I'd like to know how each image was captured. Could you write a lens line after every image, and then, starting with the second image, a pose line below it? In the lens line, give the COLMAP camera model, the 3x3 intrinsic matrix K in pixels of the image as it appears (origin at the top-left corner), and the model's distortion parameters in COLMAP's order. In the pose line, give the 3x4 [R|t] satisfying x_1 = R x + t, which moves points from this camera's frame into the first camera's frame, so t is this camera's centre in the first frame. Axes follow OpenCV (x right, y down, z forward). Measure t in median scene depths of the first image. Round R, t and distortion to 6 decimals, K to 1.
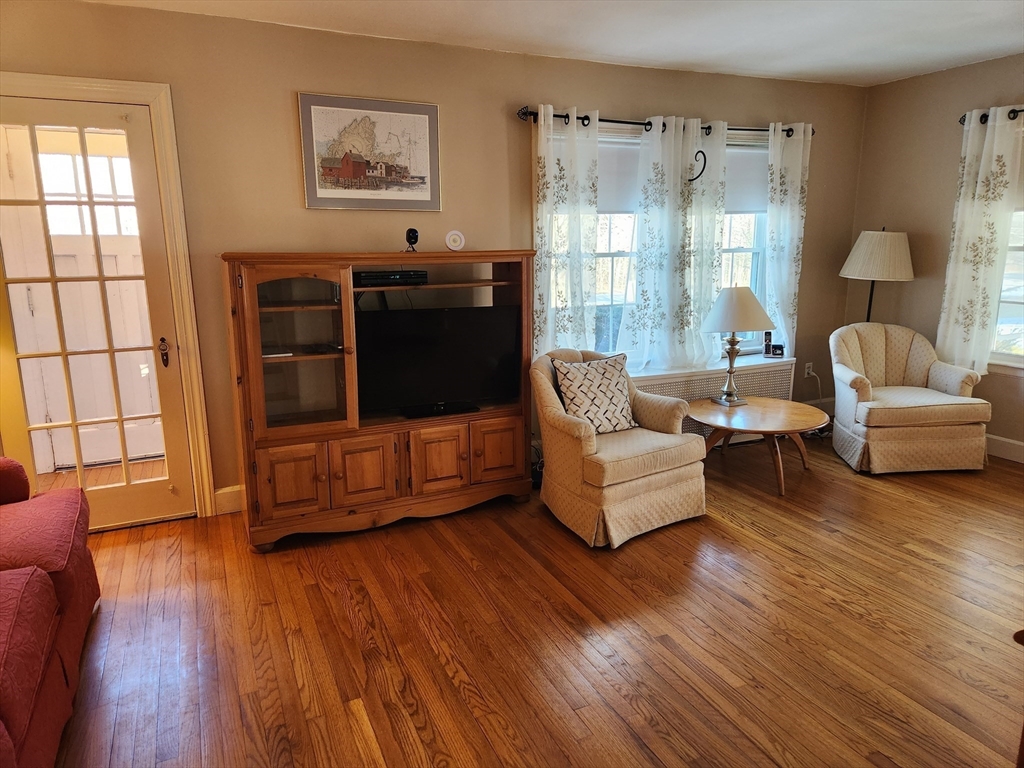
lens RADIAL K [[685.8, 0, 521.0], [0, 685.8, 387.1], [0, 0, 1]] dist [0.065102, -0.044311]
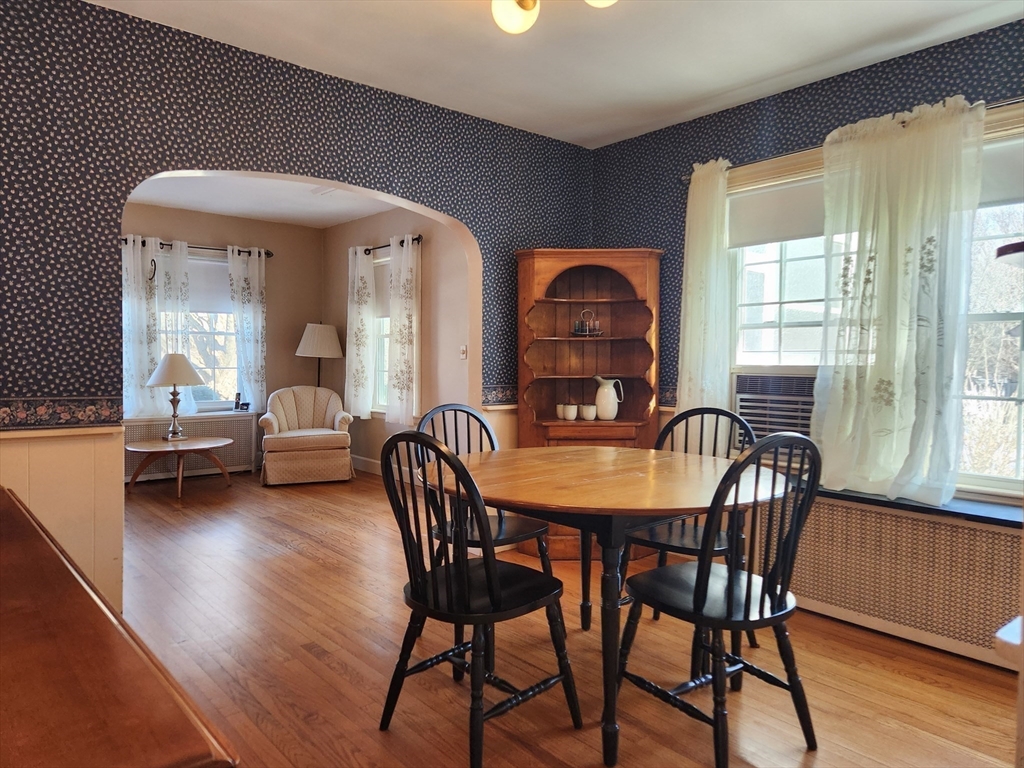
lens RADIAL K [[685.8, 0, 507.6], [0, 685.8, 384.7], [0, 0, 1]] dist [0.065102, -0.044311]
pose [[0.961280, 0.012439, 0.275292, 0.513057], [0.035237, 0.985231, -0.167563, 0.155359], [-0.273311, 0.170776, 0.946645, -0.442366]]
